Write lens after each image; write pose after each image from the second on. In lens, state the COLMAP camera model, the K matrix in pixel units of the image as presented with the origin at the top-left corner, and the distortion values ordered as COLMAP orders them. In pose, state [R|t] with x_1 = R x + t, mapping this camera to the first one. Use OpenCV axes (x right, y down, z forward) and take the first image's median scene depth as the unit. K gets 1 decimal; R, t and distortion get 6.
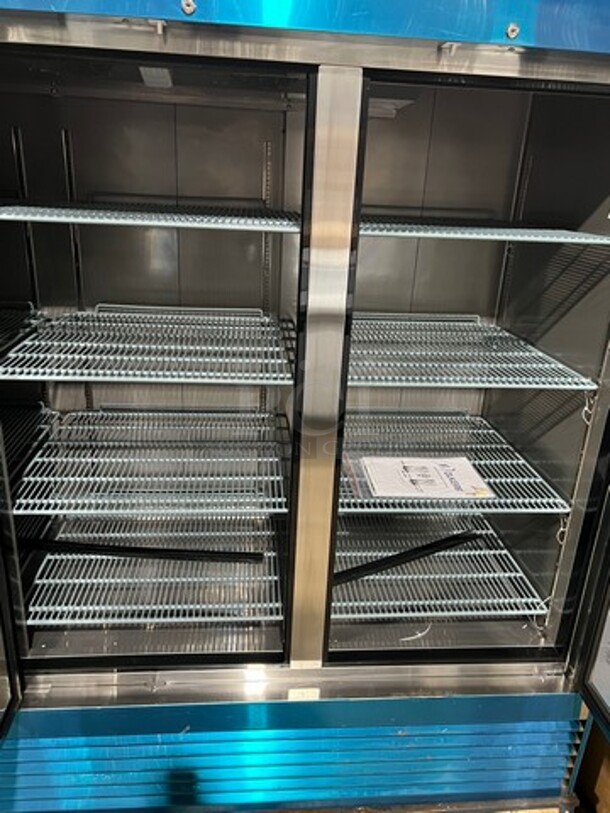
lens RADIAL K [[617.5, 0, 303.0], [0, 617.5, 409.5], [0, 0, 1]] dist [0.037940, -0.033544]
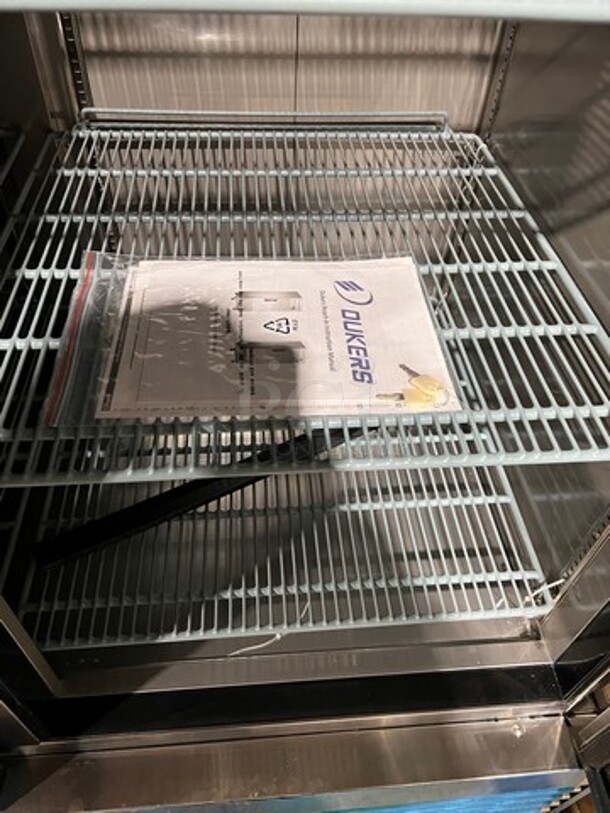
lens RADIAL K [[617.5, 0, 309.3], [0, 617.5, 407.7], [0, 0, 1]] dist [0.037940, -0.033544]
pose [[0.999981, -0.004473, -0.004349, 0.174158], [0.005939, 0.896104, 0.443803, -0.010184], [0.001912, -0.443821, 0.896114, 0.528513]]
